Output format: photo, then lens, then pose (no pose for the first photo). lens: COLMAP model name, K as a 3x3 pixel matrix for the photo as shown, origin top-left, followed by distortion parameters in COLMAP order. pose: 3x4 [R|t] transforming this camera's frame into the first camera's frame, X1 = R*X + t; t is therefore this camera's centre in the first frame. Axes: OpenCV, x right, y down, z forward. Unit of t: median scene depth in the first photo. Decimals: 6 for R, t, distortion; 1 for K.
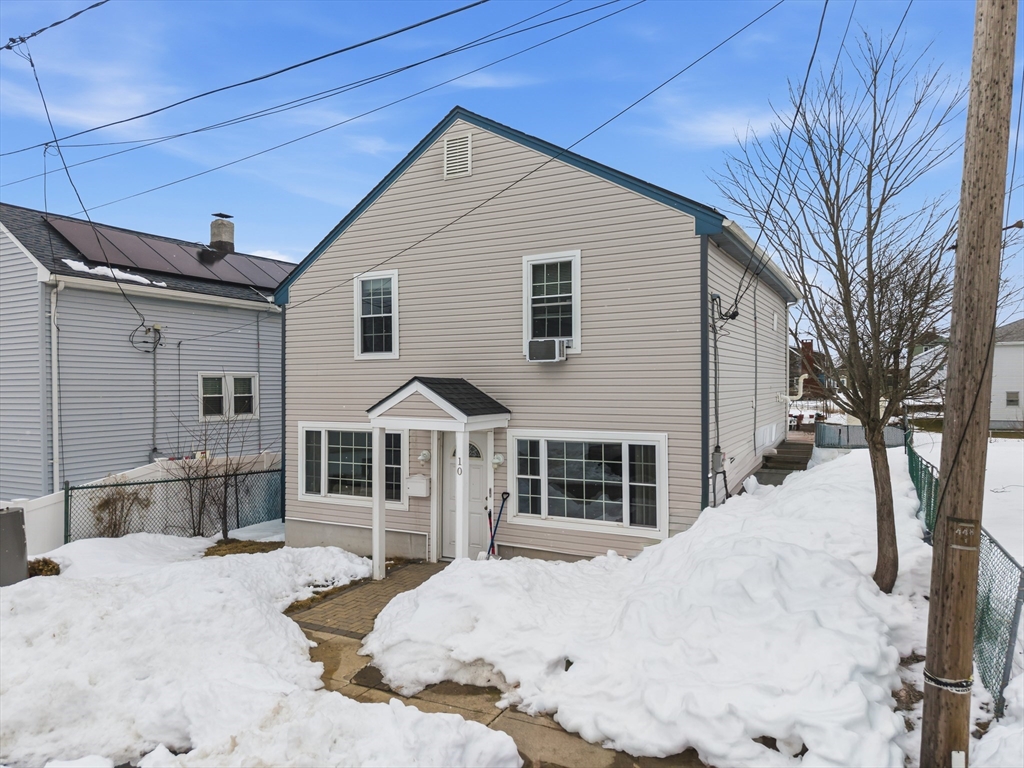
lens RADIAL K [[692.2, 0, 506.9], [0, 692.2, 384.2], [0, 0, 1]] dist [0.012560, -0.009598]
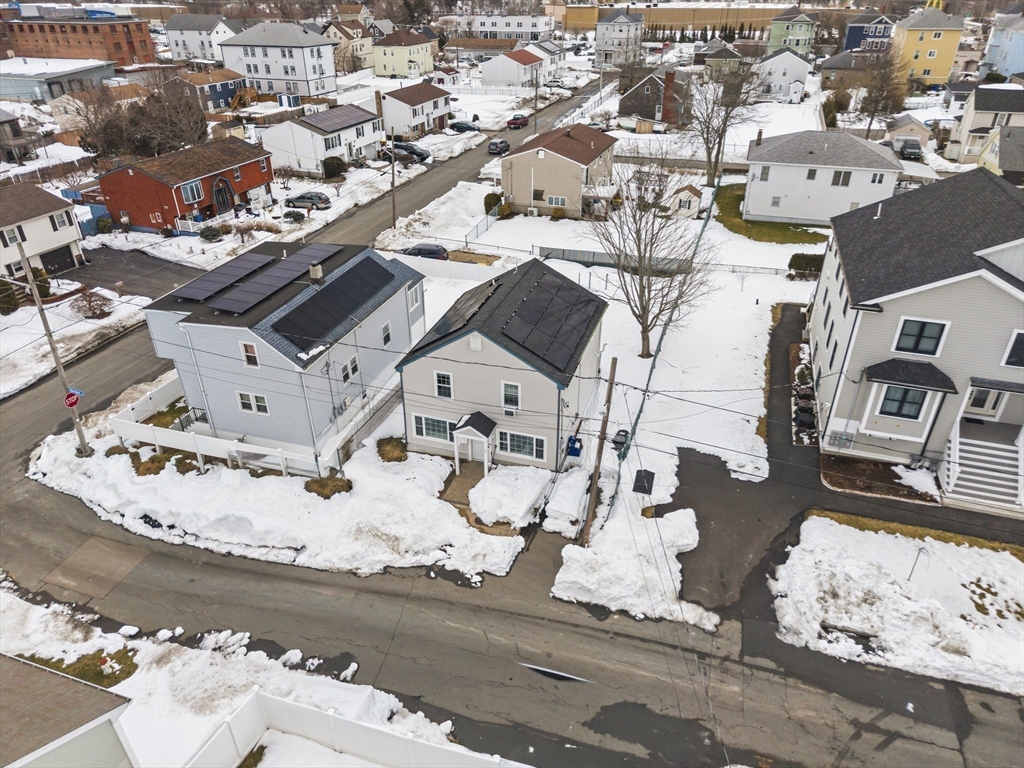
lens RADIAL K [[692.2, 0, 515.6], [0, 692.2, 382.8], [0, 0, 1]] dist [0.012560, -0.009598]
pose [[0.983681, -0.088499, 0.156653, -0.383192], [-0.001662, 0.866160, 0.499764, -1.669382], [-0.179915, -0.491868, 0.851878, -1.546883]]
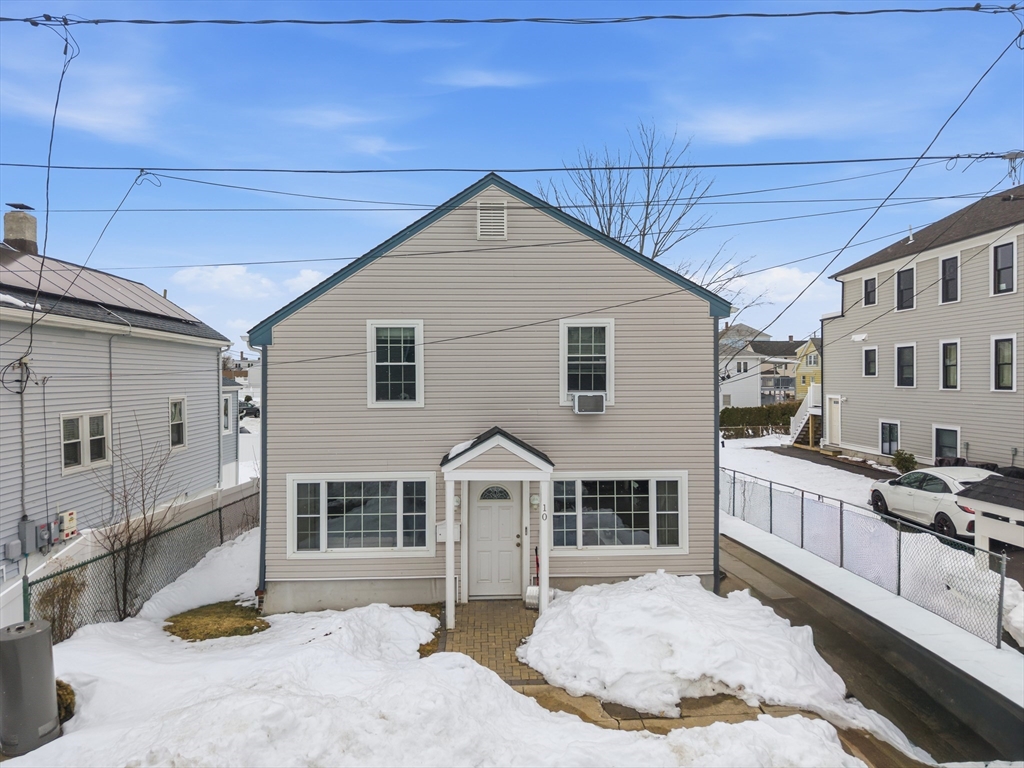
lens RADIAL K [[692.2, 0, 522.3], [0, 692.2, 378.7], [0, 0, 1]] dist [0.012560, -0.009598]
pose [[0.859527, 0.000211, 0.511091, -0.616202], [0.001508, 0.999995, -0.002949, -0.084727], [-0.511089, 0.003305, 0.859522, 0.060568]]
